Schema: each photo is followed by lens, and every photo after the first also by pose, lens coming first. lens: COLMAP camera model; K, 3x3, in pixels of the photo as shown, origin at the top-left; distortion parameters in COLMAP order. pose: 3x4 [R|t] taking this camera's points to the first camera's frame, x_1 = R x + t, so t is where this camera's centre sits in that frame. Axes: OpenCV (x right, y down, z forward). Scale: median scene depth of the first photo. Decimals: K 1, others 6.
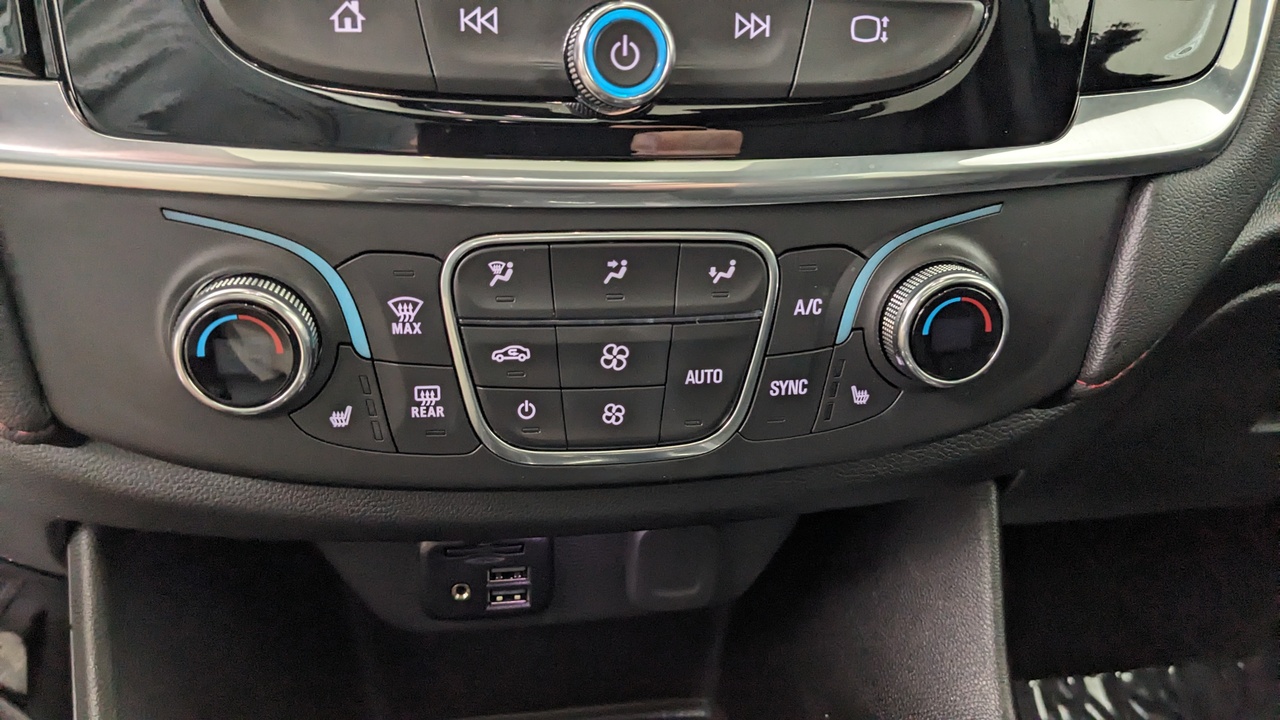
lens RADIAL K [[1112.8, 0, 595.7], [0, 1112.8, 332.6], [0, 0, 1]] dist [0.019292, -0.001346]
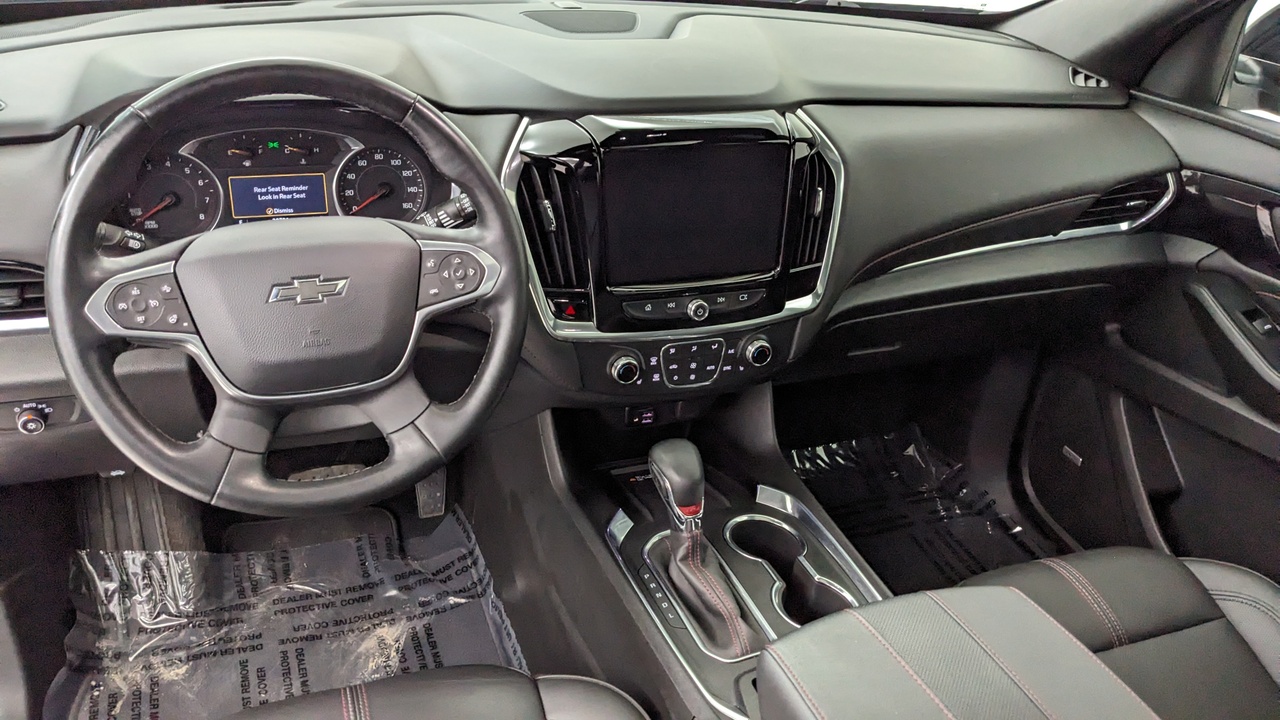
lens RADIAL K [[1108.8, 0, 640.0], [0, 1108.8, 360.0], [0, 0, 1]] dist [0.040925, -0.069318]
pose [[0.977106, -0.063793, 0.202964, -0.841455], [0.031977, 0.987186, 0.156340, -0.540731], [-0.210337, -0.146271, 0.966625, -2.551517]]
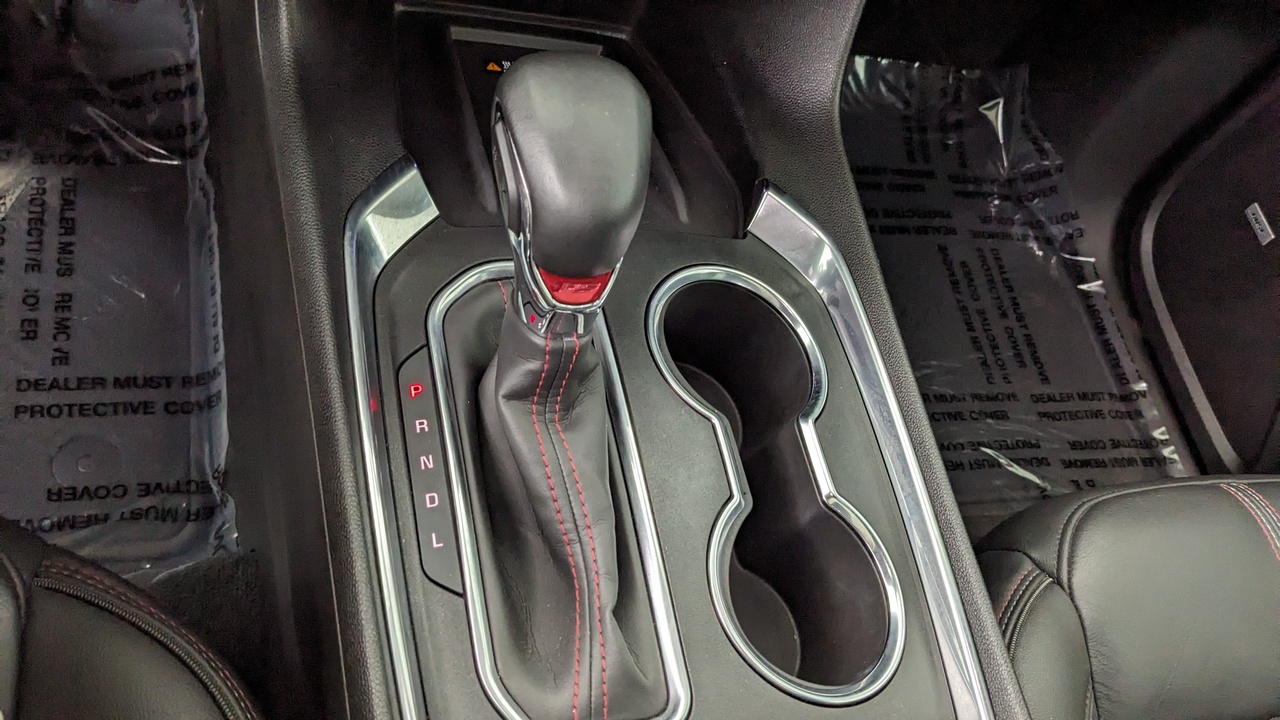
lens RADIAL K [[1103.4, 0, 644.5], [0, 1103.4, 393.0], [0, 0, 1]] dist [0.001622, -0.008121]
pose [[0.947753, 0.122595, 0.294507, -0.319337], [-0.279150, 0.765557, 0.579653, -0.174471], [-0.154399, -0.631580, 0.759781, -0.468825]]
